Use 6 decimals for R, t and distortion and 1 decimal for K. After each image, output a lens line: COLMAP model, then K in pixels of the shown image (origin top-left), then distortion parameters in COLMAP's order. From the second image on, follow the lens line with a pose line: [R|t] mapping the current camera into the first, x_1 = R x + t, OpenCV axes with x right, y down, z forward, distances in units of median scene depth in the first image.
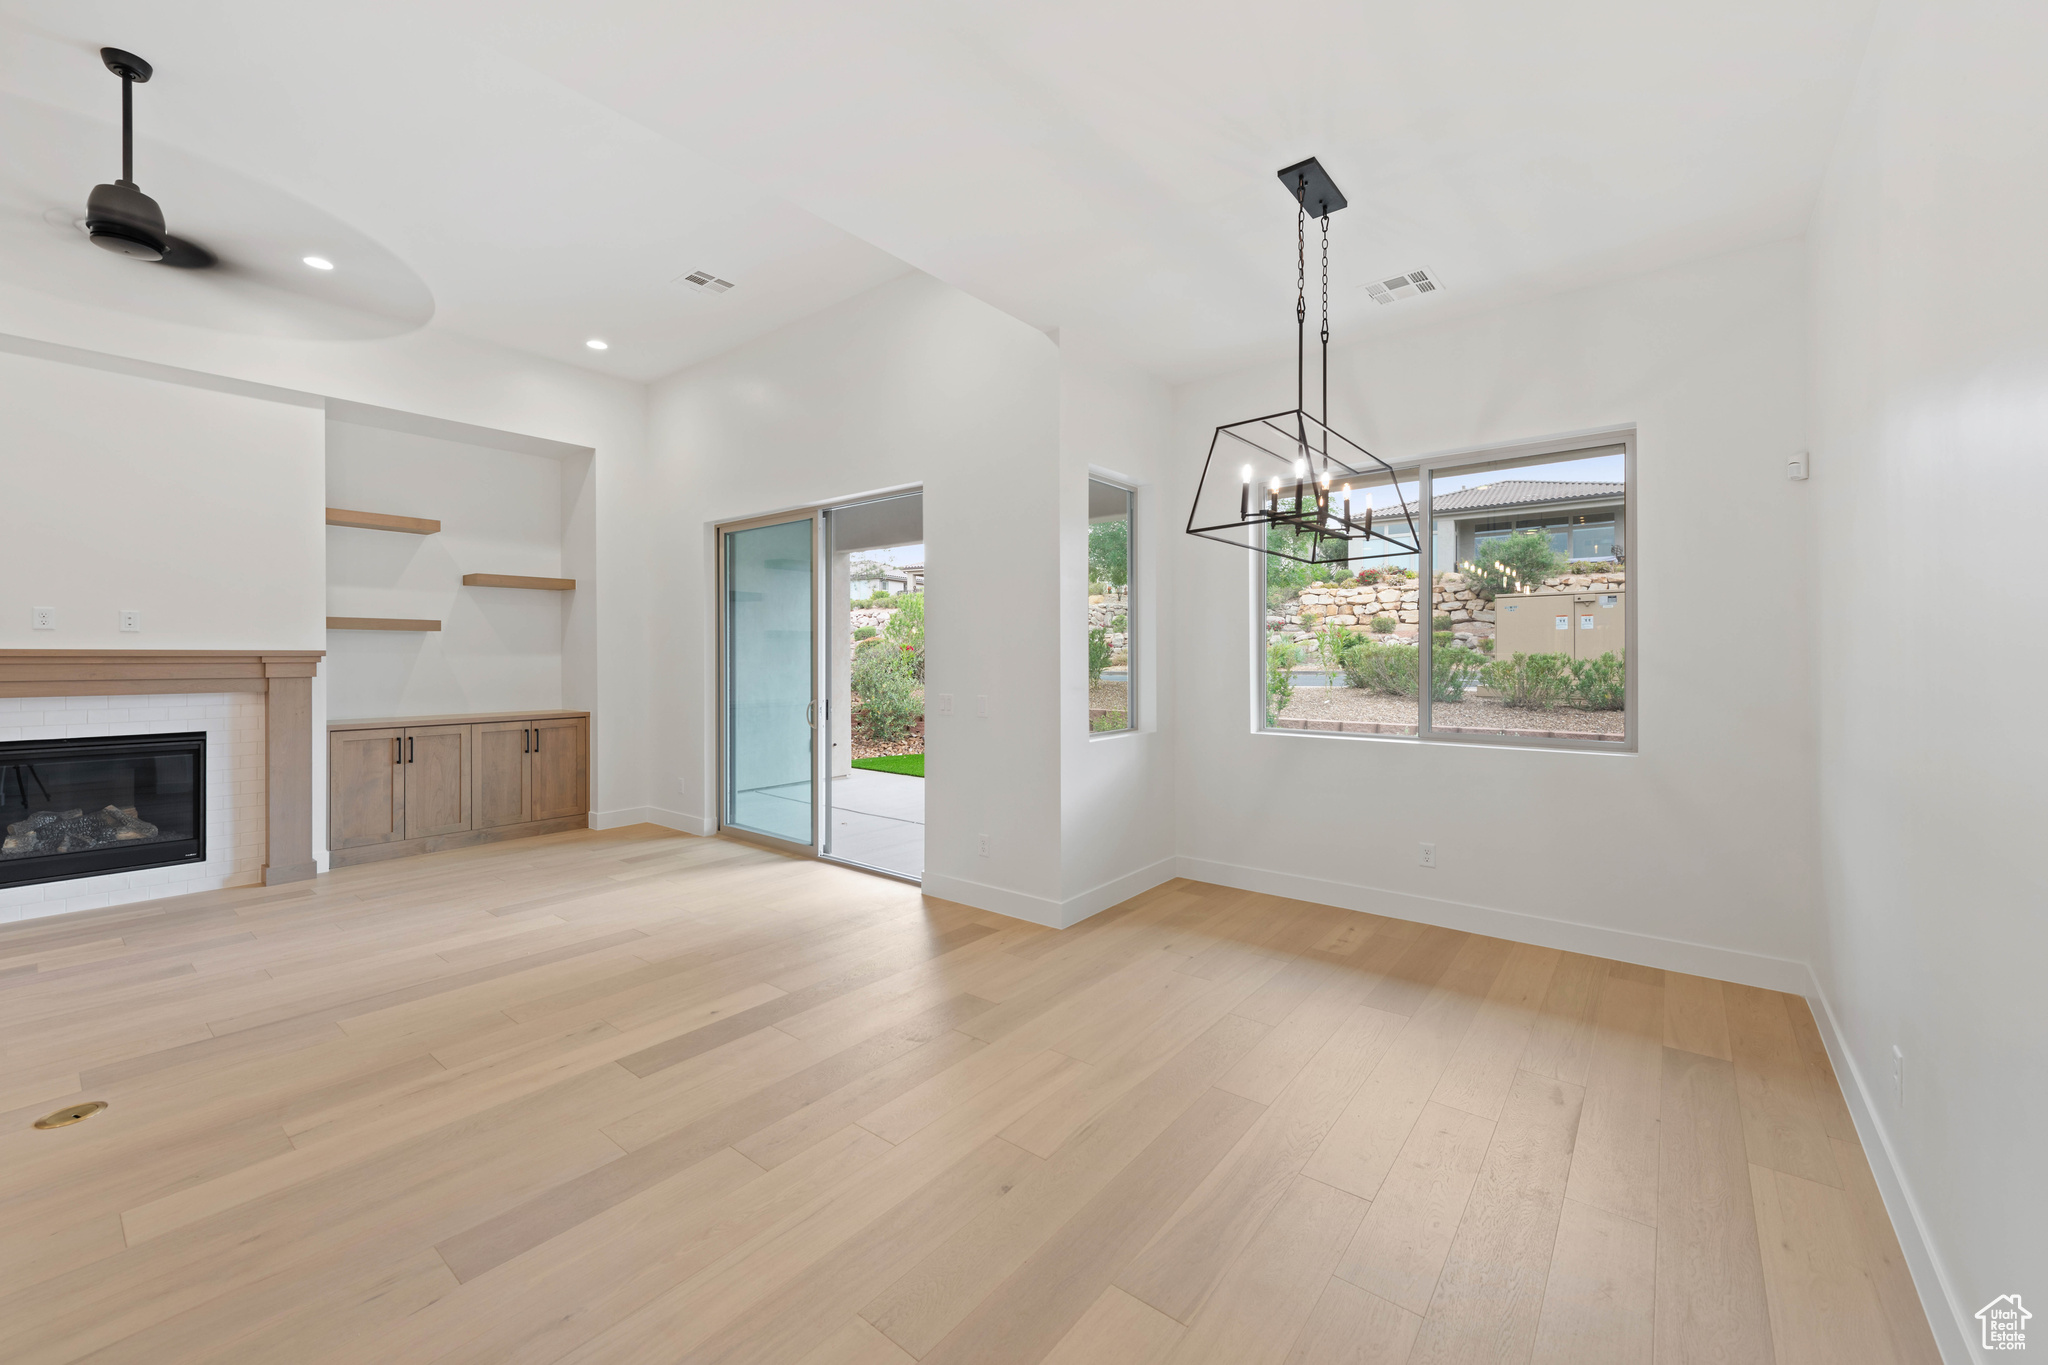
lens RADIAL K [[804.5, 0, 1024.0], [0, 804.5, 657.2], [0, 0, 1]] dist [0.000944, -0.000539]
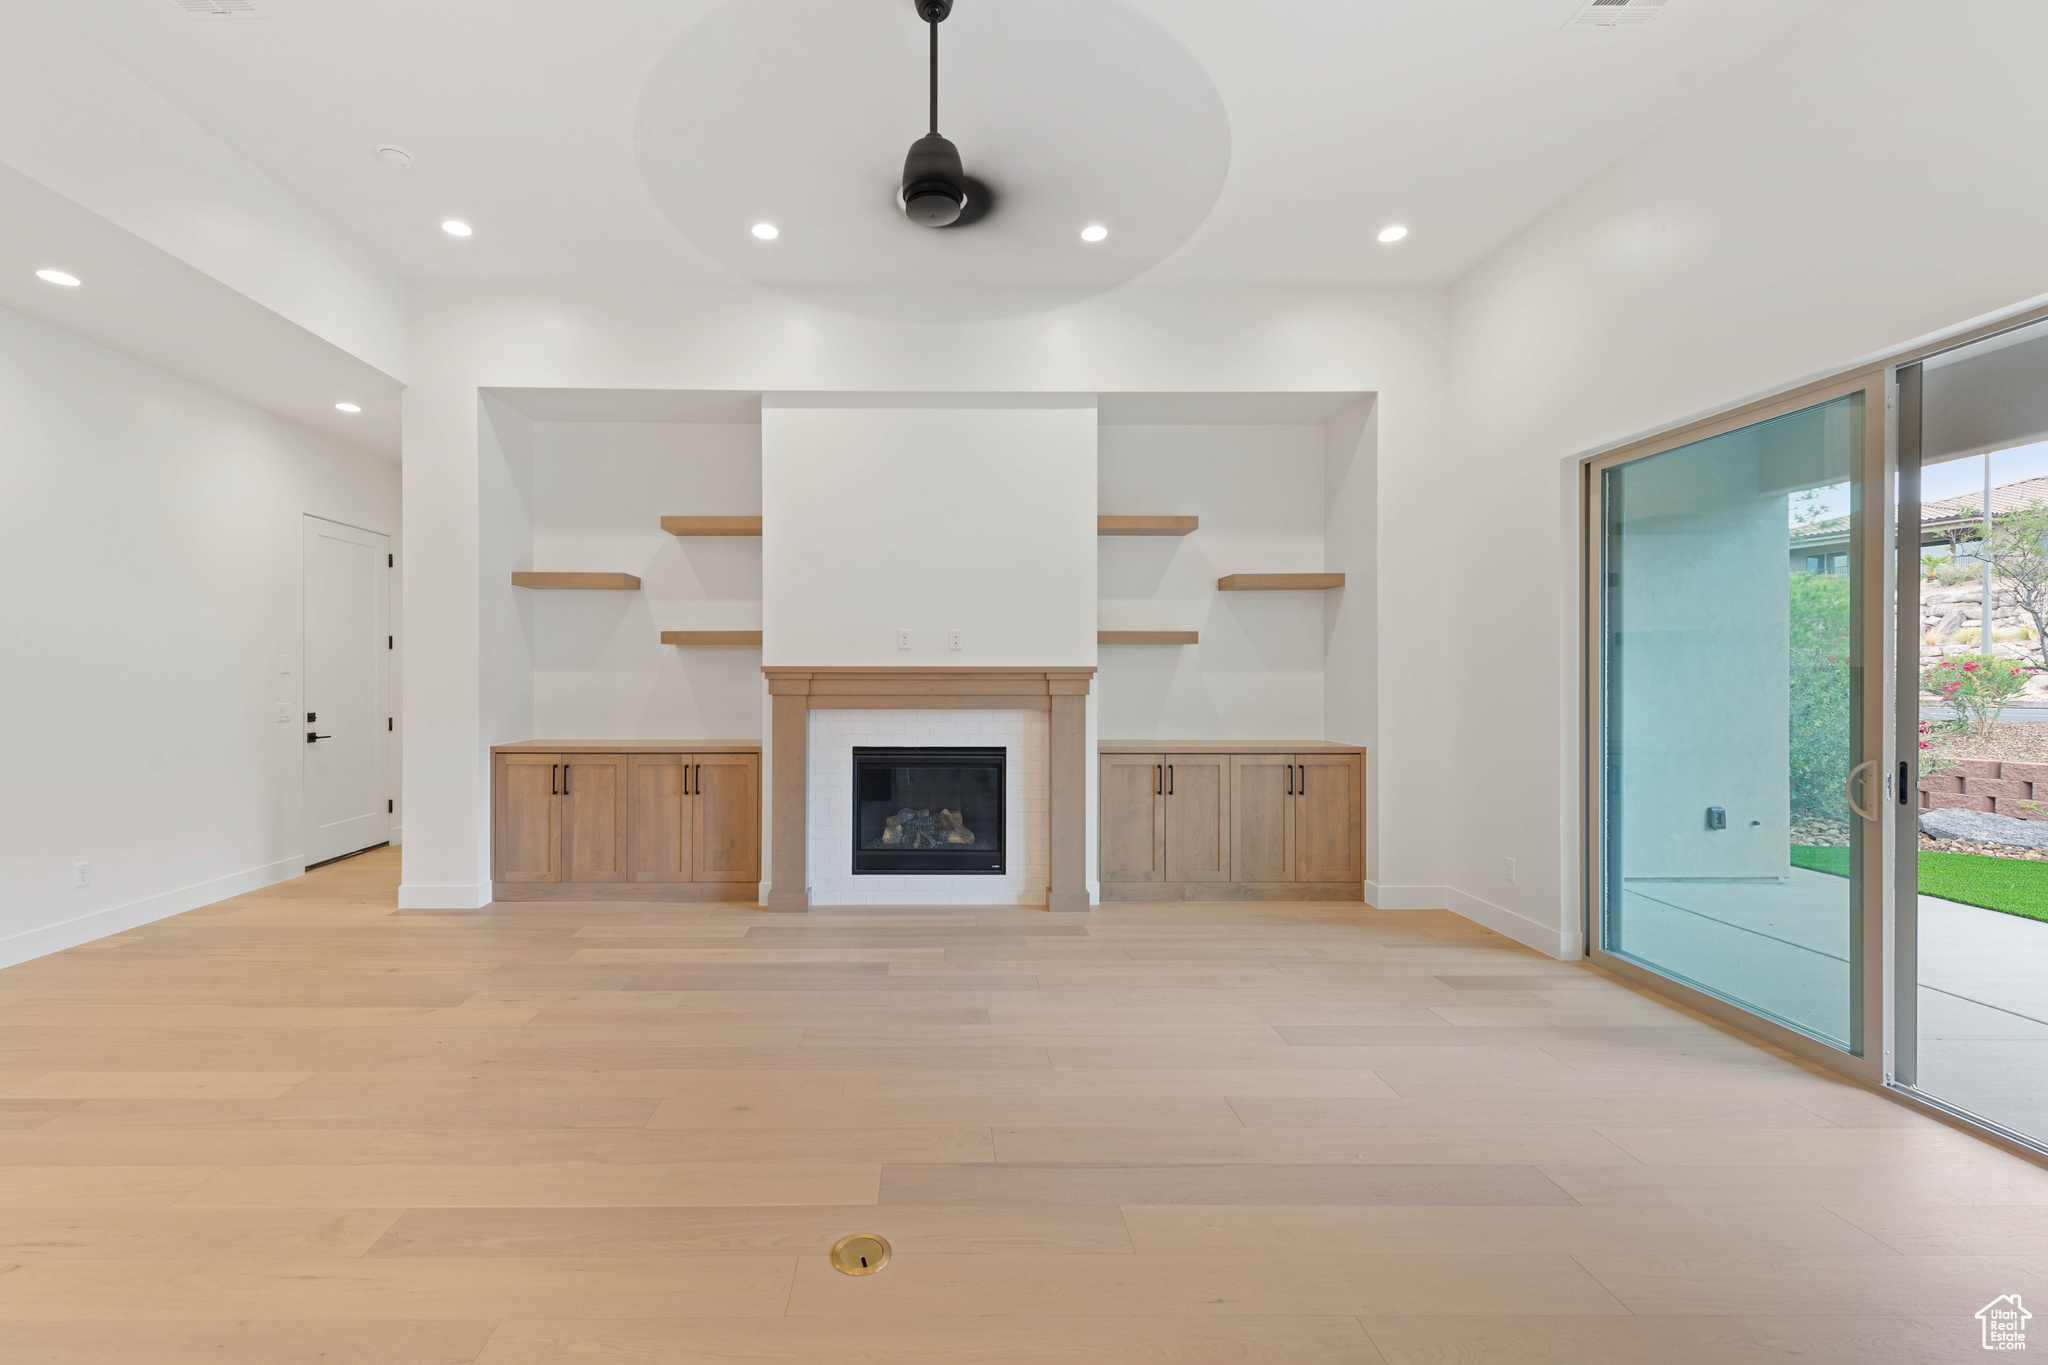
lens RADIAL K [[830.1, 0, 953.6], [0, 830.1, 678.6], [0, 0, 1]] dist [0.000225, -0.000147]
pose [[0.640789, 0.004049, -0.767707, -0.225077], [-0.001842, 0.999991, 0.003736, 0.002270], [0.767715, -0.000980, 0.640791, 0.244845]]
